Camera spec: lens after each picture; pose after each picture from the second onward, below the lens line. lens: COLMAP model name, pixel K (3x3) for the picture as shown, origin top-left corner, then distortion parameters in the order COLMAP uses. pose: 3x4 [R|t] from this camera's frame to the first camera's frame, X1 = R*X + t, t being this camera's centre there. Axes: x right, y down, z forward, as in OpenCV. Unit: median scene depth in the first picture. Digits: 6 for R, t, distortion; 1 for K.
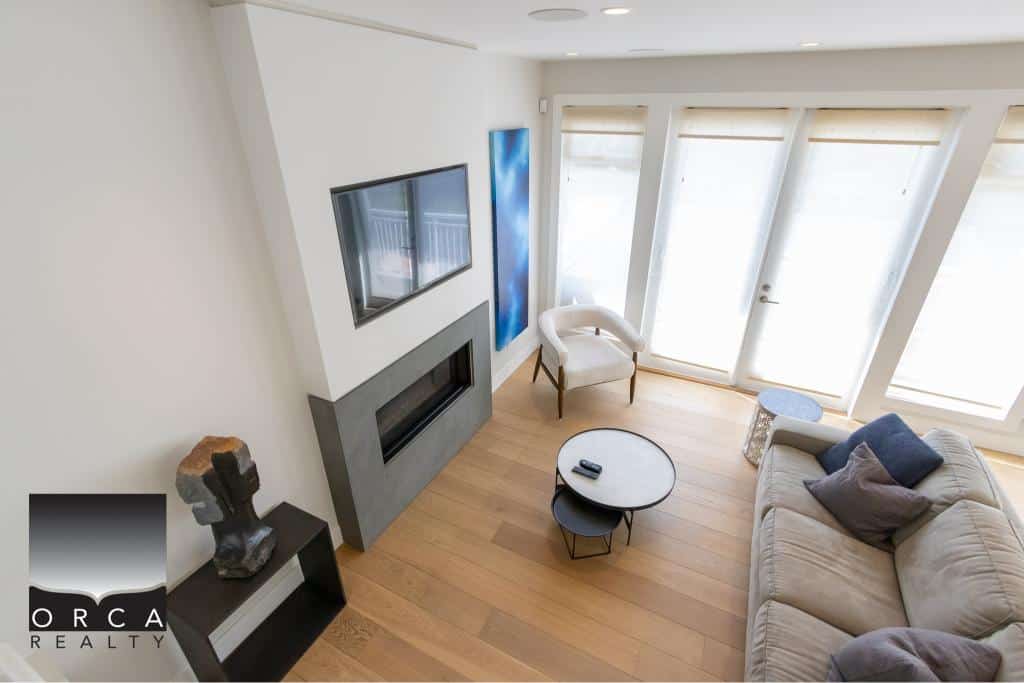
lens RADIAL K [[468.2, 0, 504.4], [0, 468.2, 341.8], [0, 0, 1]] dist [0.008569, 0.000383]
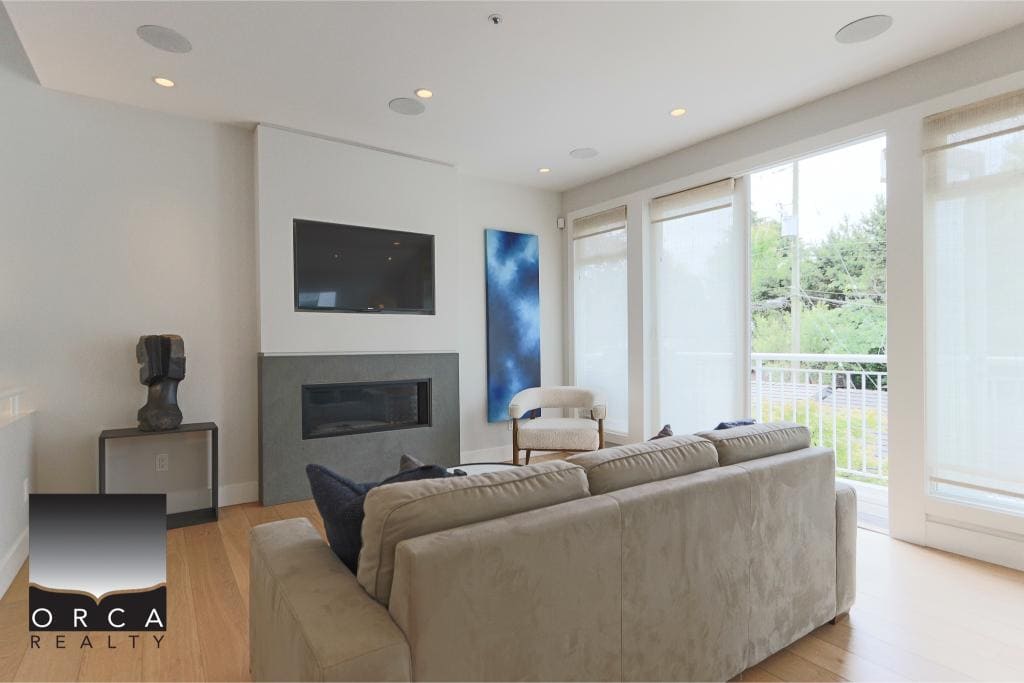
lens RADIAL K [[507.2, 0, 503.7], [0, 507.2, 340.6], [0, 0, 1]] dist [0.002083, -0.000974]
pose [[0.869884, -0.001290, -0.493254, 0.606626], [-0.219410, 0.894605, -0.389282, 0.310457], [0.441770, 0.446855, 0.777920, 0.058917]]
